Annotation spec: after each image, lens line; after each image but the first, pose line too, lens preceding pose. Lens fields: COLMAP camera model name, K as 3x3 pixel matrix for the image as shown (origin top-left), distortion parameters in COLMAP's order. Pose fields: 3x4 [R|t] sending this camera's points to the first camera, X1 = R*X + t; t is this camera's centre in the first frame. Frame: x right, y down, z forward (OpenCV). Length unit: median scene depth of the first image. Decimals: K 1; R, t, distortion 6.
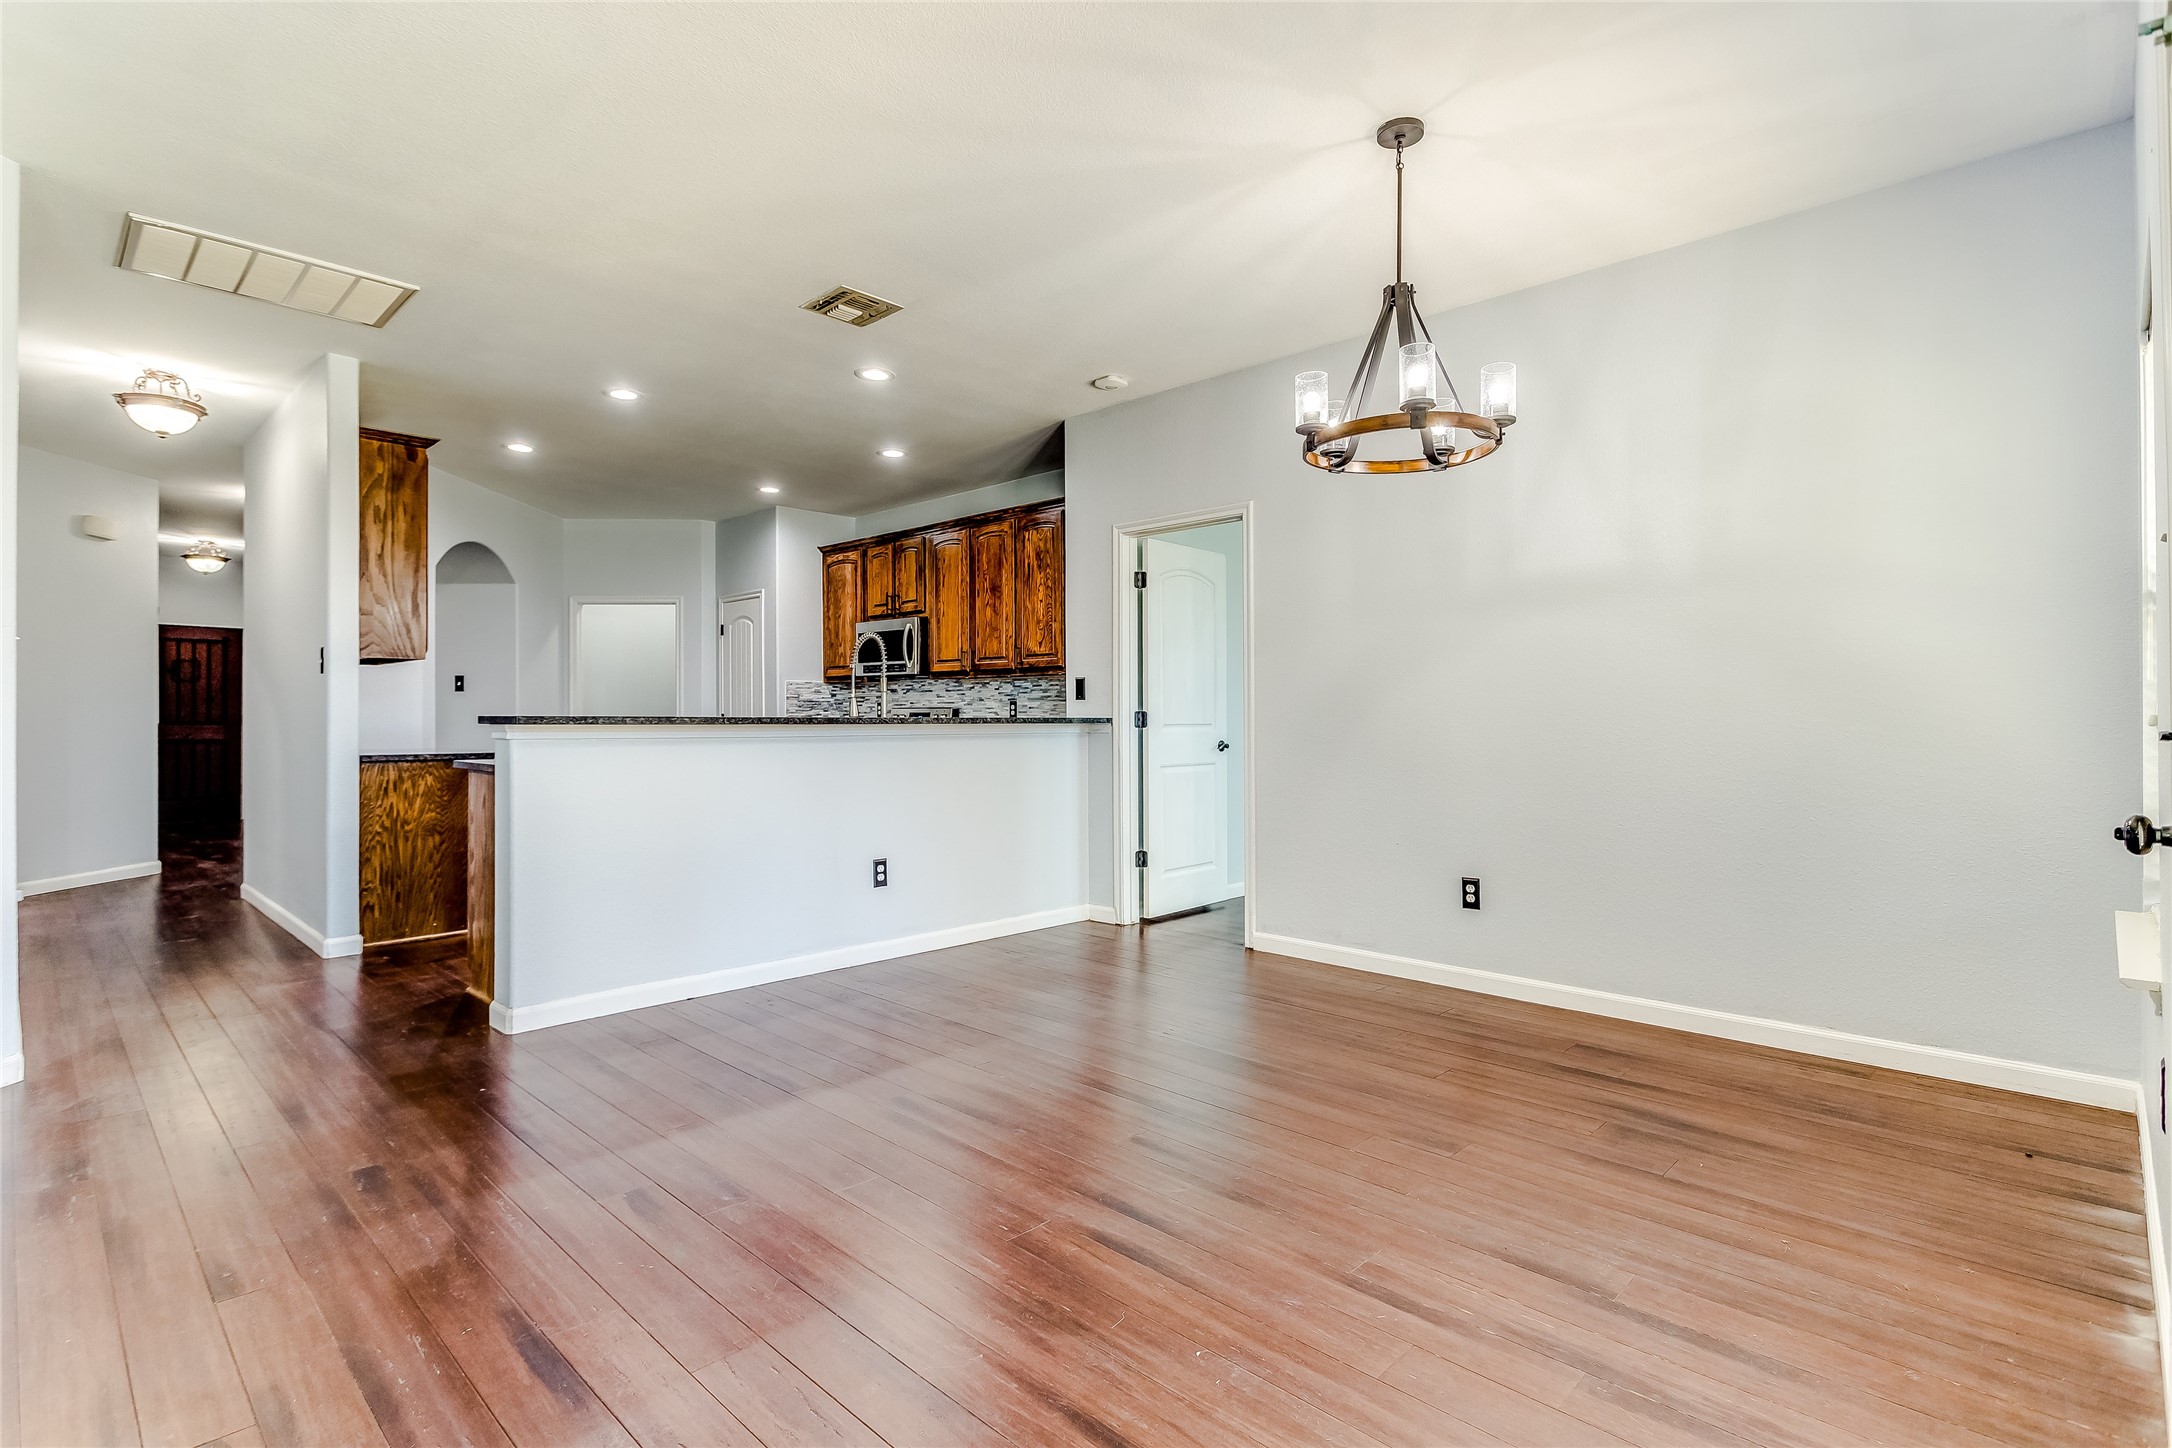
lens RADIAL K [[1036.9, 0, 1081.0], [0, 1036.9, 712.6], [0, 0, 1]] dist [0.013154, -0.008816]
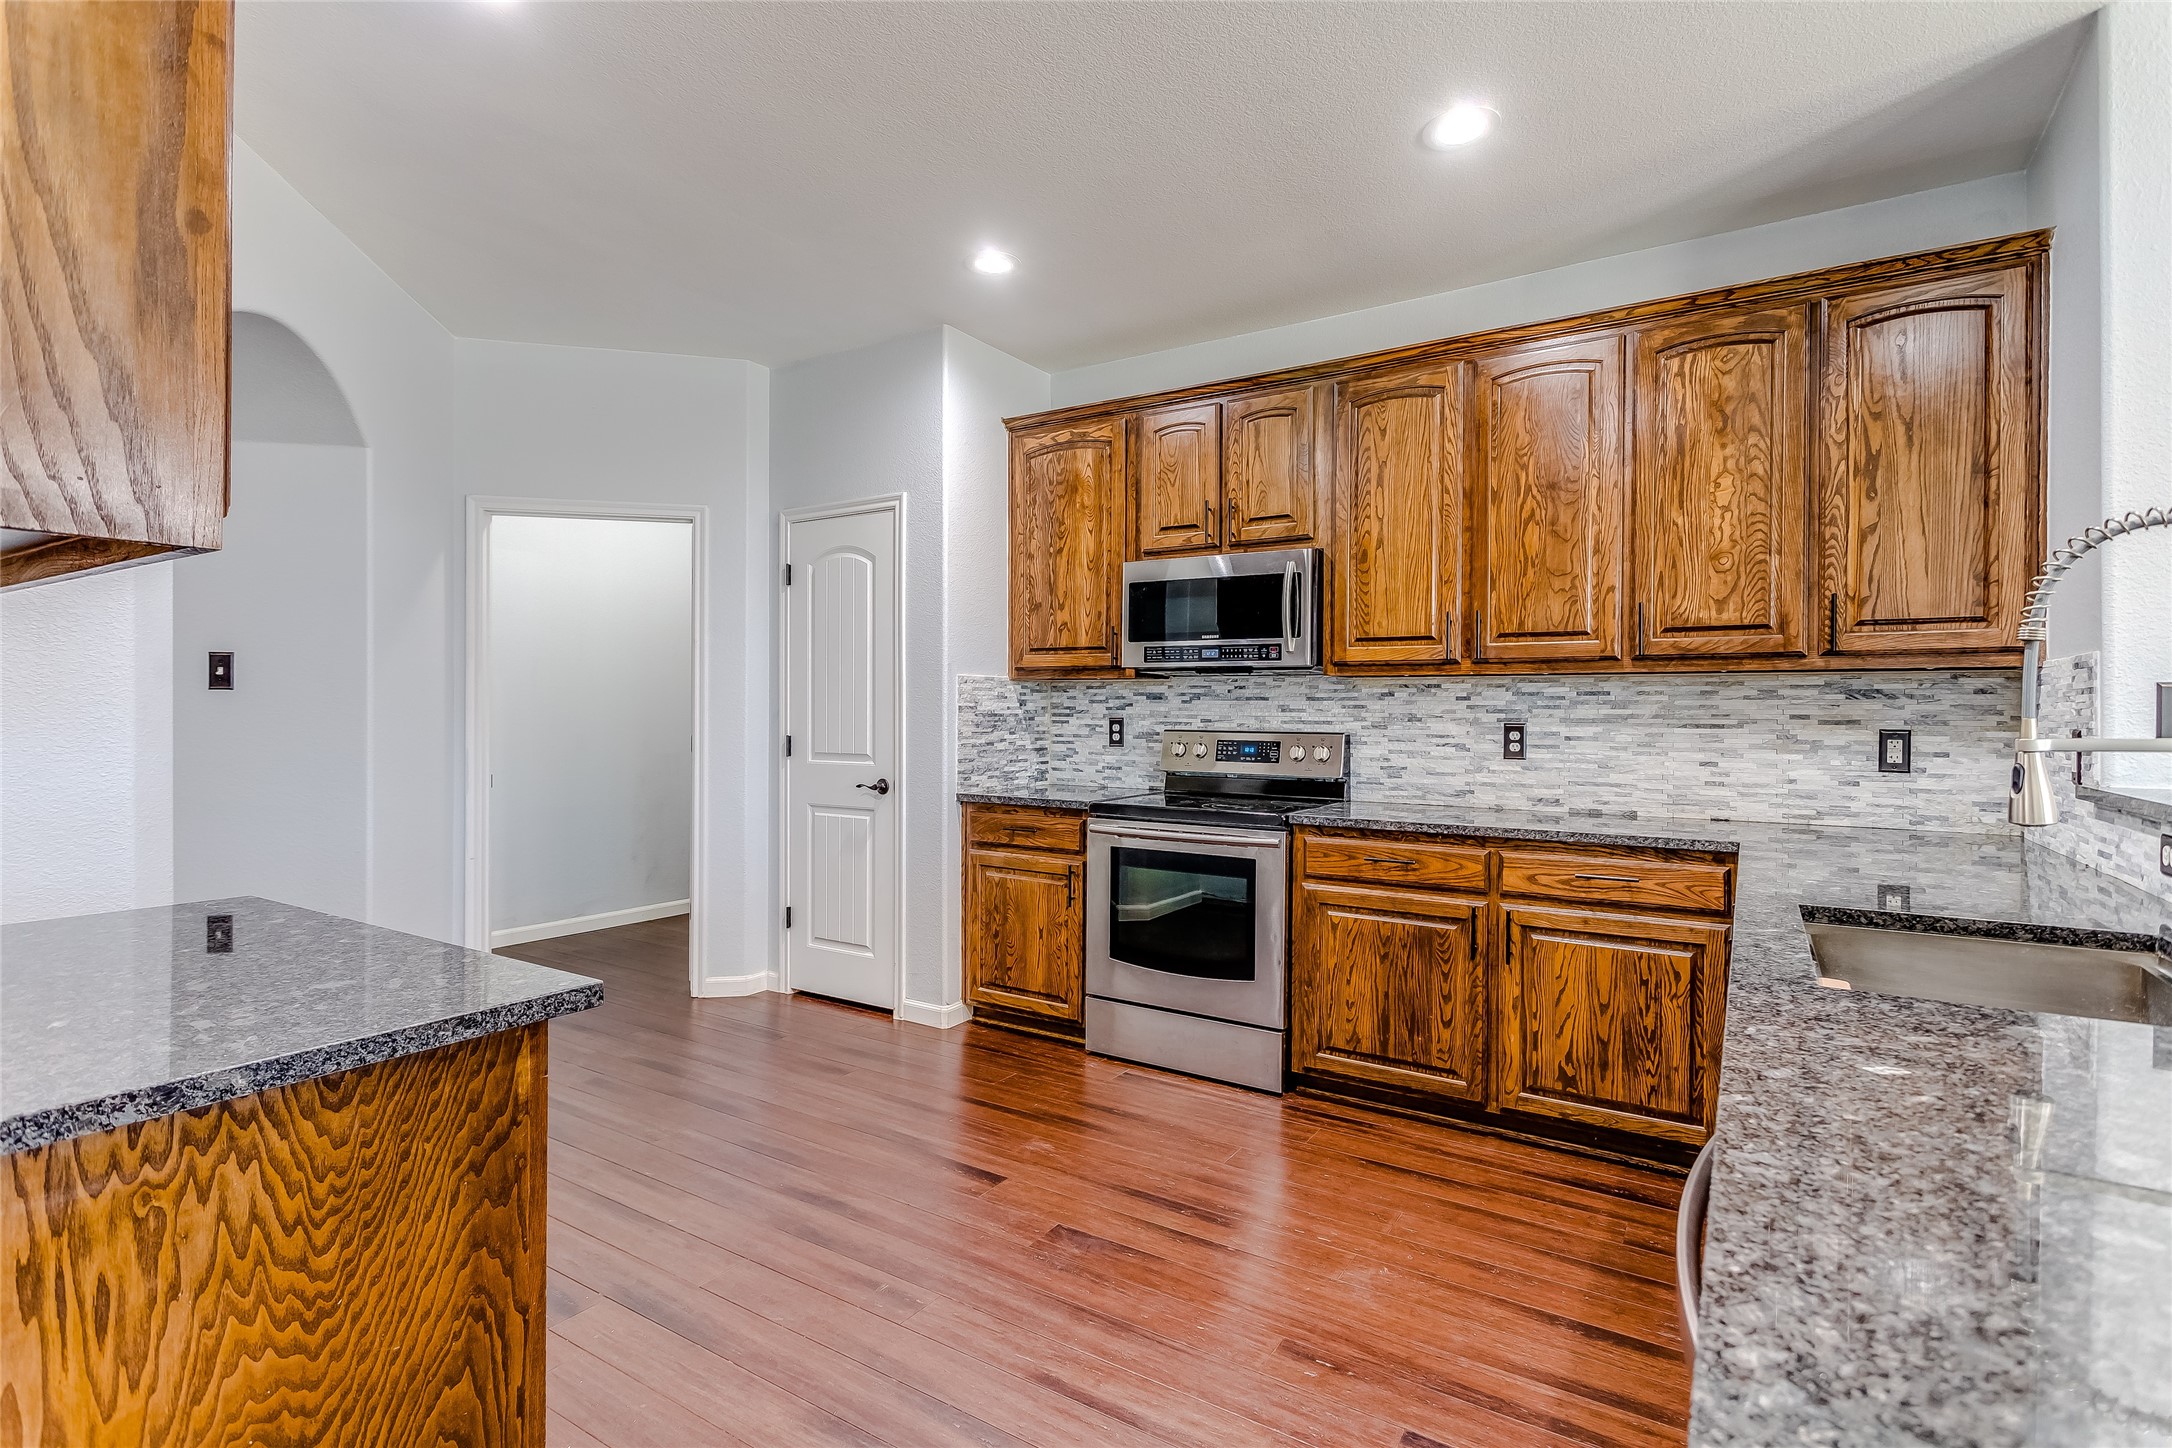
lens RADIAL K [[1036.9, 0, 1081.0], [0, 1036.9, 712.6], [0, 0, 1]] dist [0.013154, -0.008816]
pose [[0.981348, 0.006967, 0.192114, -0.384261], [-0.008034, 0.999956, 0.004775, -0.018042], [-0.192073, -0.006229, 0.981361, 0.587893]]
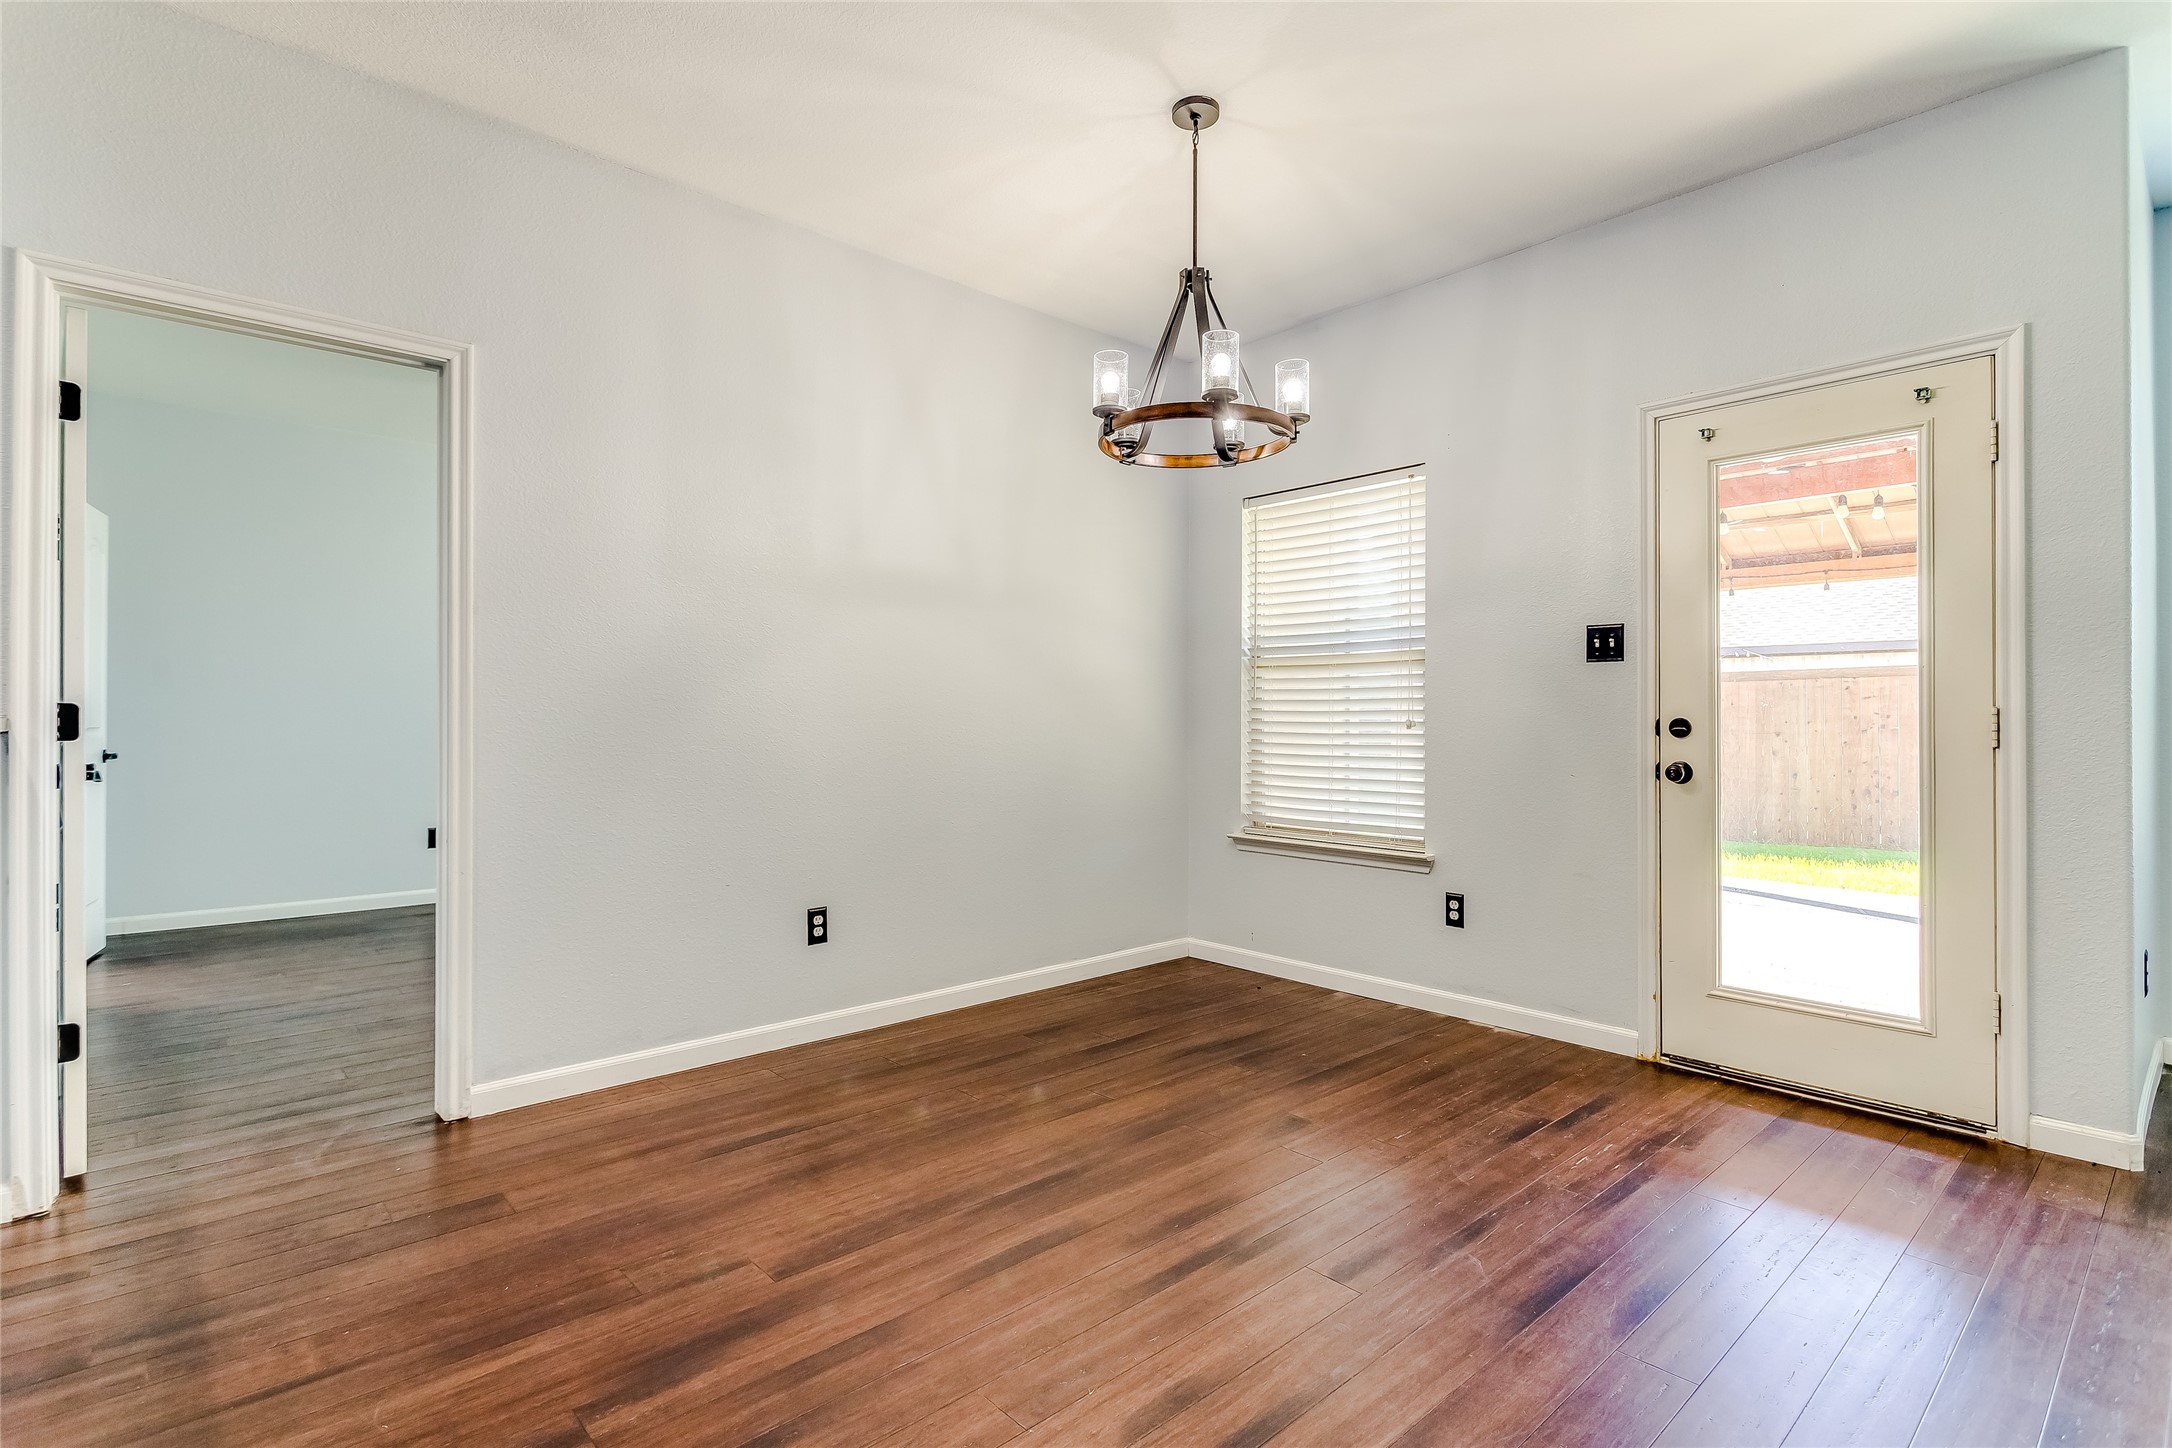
lens RADIAL K [[1036.9, 0, 1081.0], [0, 1036.9, 712.6], [0, 0, 1]] dist [0.013154, -0.008816]
pose [[0.067505, 0.007411, 0.997691, -0.281036], [-0.006841, 0.999952, -0.006965, 0.002288], [-0.997695, -0.006355, 0.067553, 0.445136]]
